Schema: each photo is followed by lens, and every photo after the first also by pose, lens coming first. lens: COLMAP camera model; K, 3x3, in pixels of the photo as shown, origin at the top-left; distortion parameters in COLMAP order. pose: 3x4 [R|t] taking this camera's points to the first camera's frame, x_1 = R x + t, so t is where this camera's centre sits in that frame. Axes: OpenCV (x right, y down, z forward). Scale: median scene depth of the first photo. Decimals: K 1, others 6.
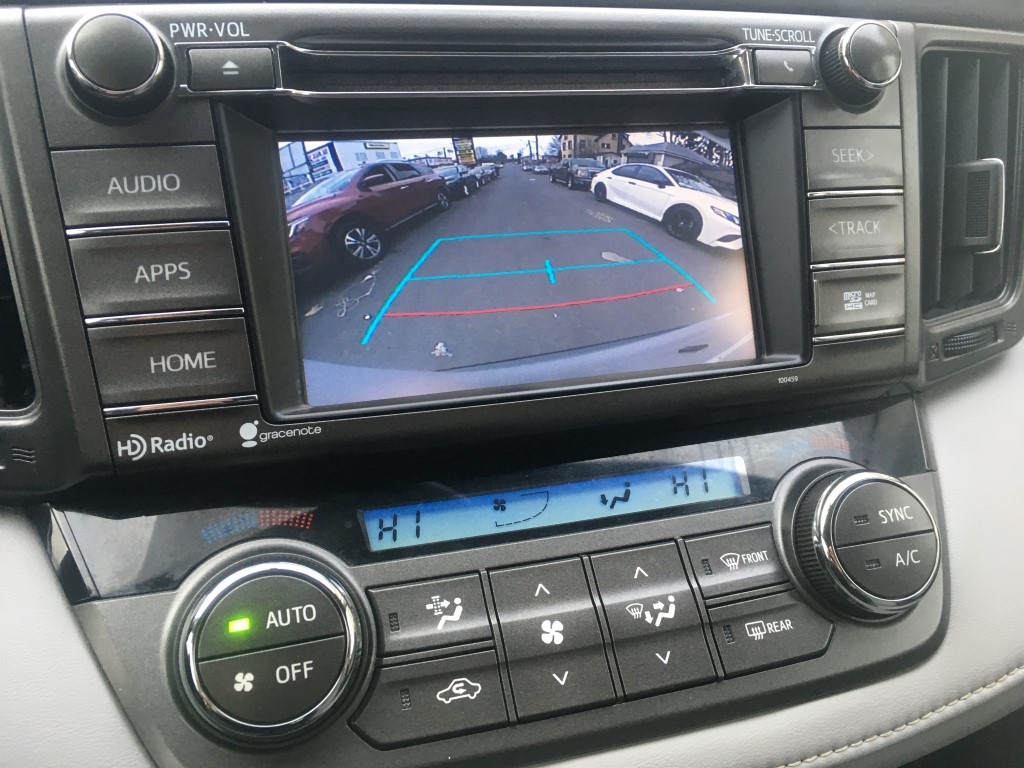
lens RADIAL K [[872.4, 0, 506.8], [0, 872.4, 382.3], [0, 0, 1]] dist [0.086860, -0.129371]
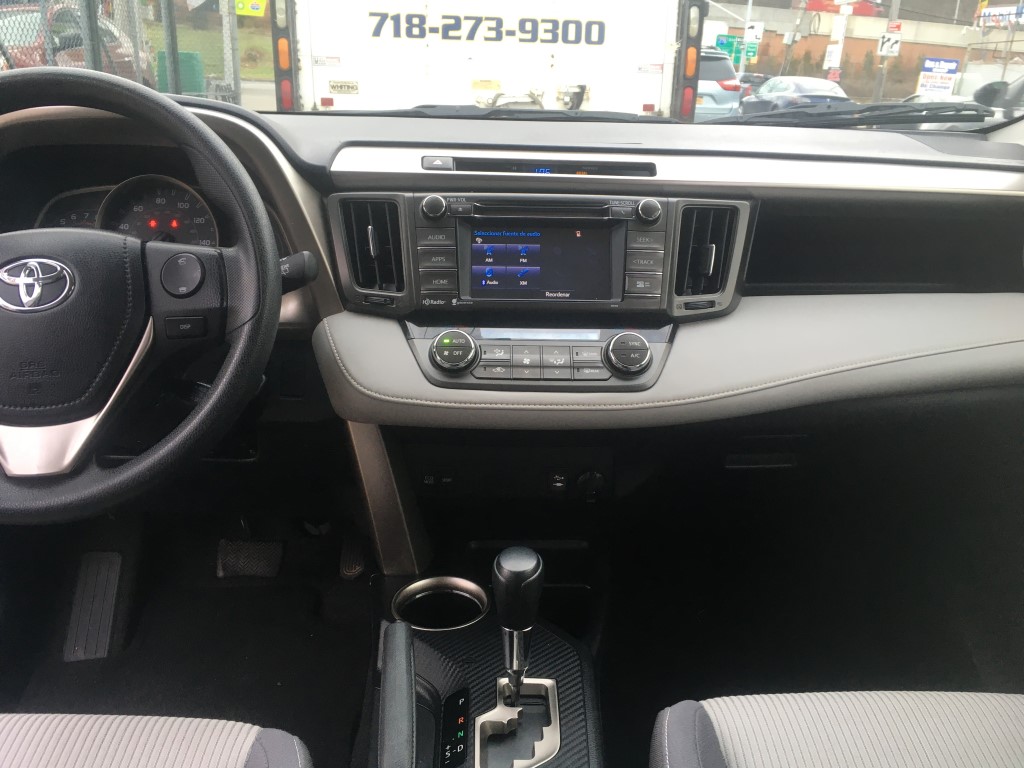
lens RADIAL K [[872.4, 0, 516.1], [0, 872.4, 384.0], [0, 0, 1]] dist [0.086860, -0.129371]
pose [[0.964505, 0.082733, -0.250769, 0.963792], [-0.108012, 0.990179, -0.088759, 0.731575], [0.240963, 0.112694, 0.963969, -2.600609]]
